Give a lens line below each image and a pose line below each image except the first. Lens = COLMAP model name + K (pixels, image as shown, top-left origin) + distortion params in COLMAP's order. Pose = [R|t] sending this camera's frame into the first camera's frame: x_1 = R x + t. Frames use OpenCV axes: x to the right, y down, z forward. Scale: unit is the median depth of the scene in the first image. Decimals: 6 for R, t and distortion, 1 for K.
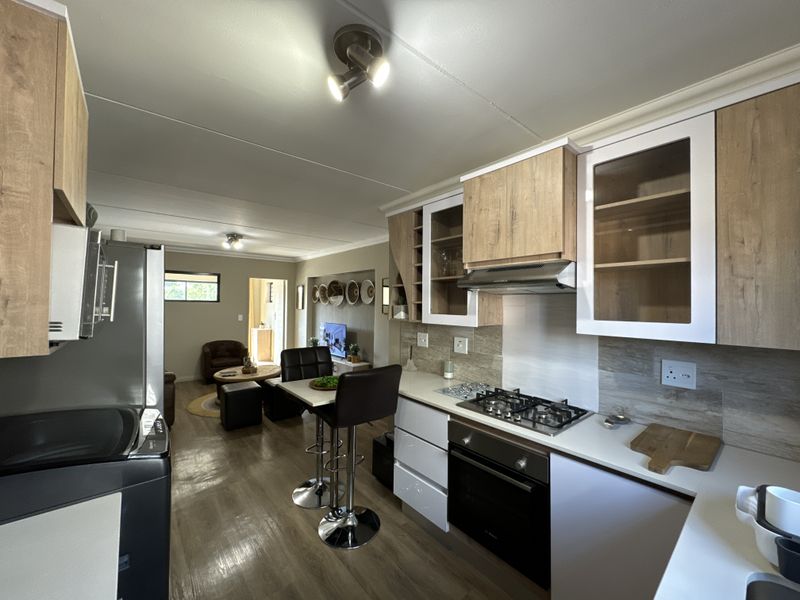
lens RADIAL K [[319.1, 0, 398.7], [0, 319.1, 299.7], [0, 0, 1]] dist [-0.002290, 0.000314]
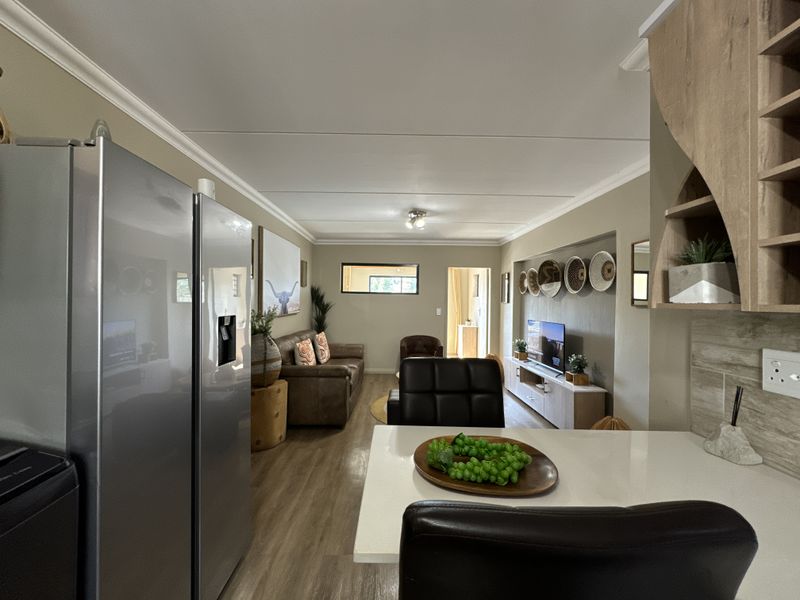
lens RADIAL K [[319.1, 0, 398.3], [0, 319.1, 299.5], [0, 0, 1]] dist [-0.002290, 0.000314]
pose [[0.773826, -0.002057, -0.633395, -0.032320], [0.001378, 0.999998, -0.001564, 0.070319], [0.633397, 0.000338, 0.773827, 0.690915]]
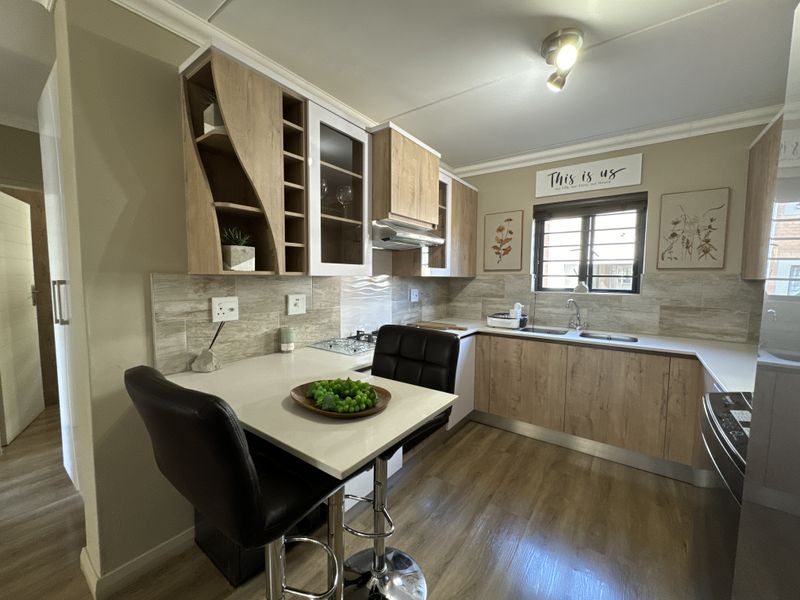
lens RADIAL K [[319.1, 0, 402.7], [0, 319.1, 299.6], [0, 0, 1]] dist [-0.002290, 0.000314]
pose [[-0.241627, -0.080854, 0.966995, -0.742694], [-0.023318, 0.996719, 0.077512, 0.076033], [-0.970089, -0.003819, -0.242719, 1.111048]]
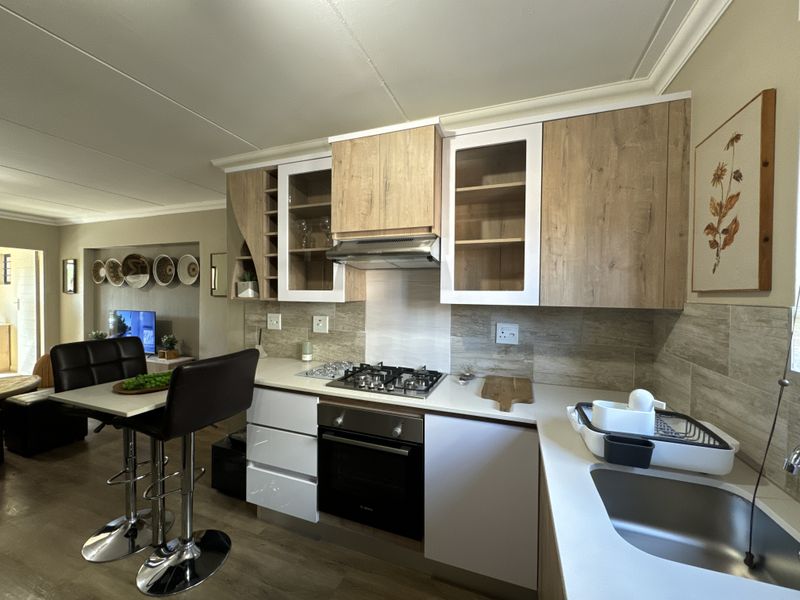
lens RADIAL K [[319.1, 0, 399.2], [0, 319.1, 299.4], [0, 0, 1]] dist [-0.002290, 0.000314]
pose [[0.869170, -0.012351, 0.494359, -0.079774], [-0.007082, 0.999275, 0.037418, 0.038731], [-0.494463, -0.036023, 0.868452, 0.087643]]
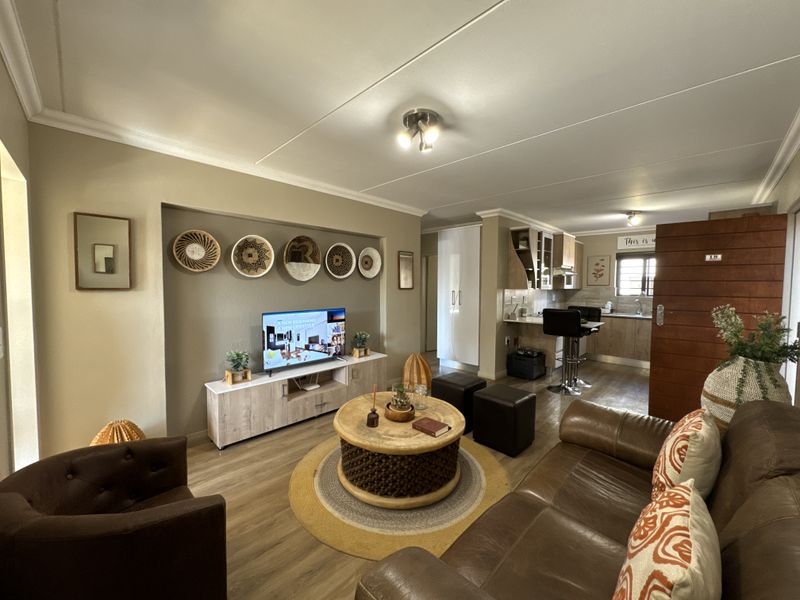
lens RADIAL K [[319.1, 0, 400.9], [0, 319.1, 300.3], [0, 0, 1]] dist [-0.002290, 0.000314]
pose [[-0.097279, -0.059196, 0.993495, -2.149900], [-0.020848, 0.998132, 0.057431, 0.050747], [-0.995039, -0.015126, -0.098332, 2.396540]]
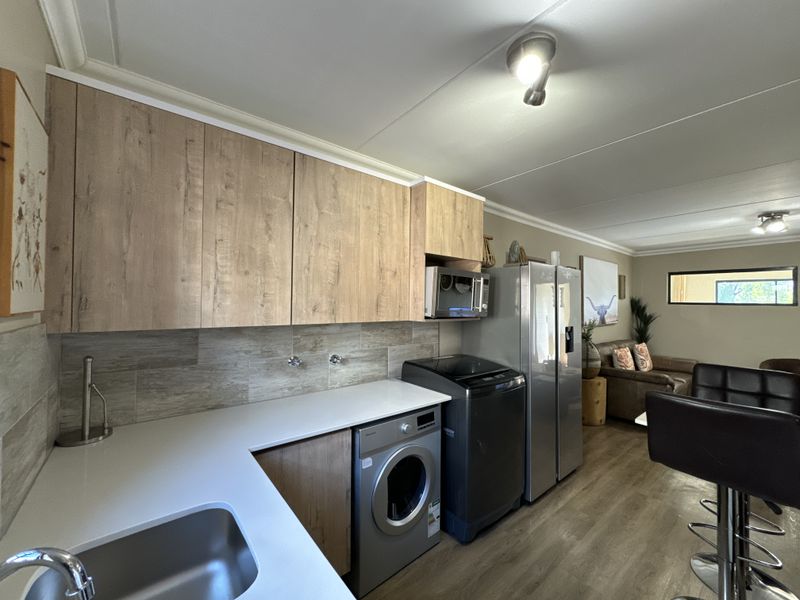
lens RADIAL K [[319.1, 0, 398.9], [0, 319.1, 298.6], [0, 0, 1]] dist [-0.002290, 0.000314]
pose [[-0.022439, -0.021522, -0.999517, 0.531907], [0.000112, 0.999768, -0.021530, 0.019333], [0.999748, -0.000595, -0.022431, 0.339382]]
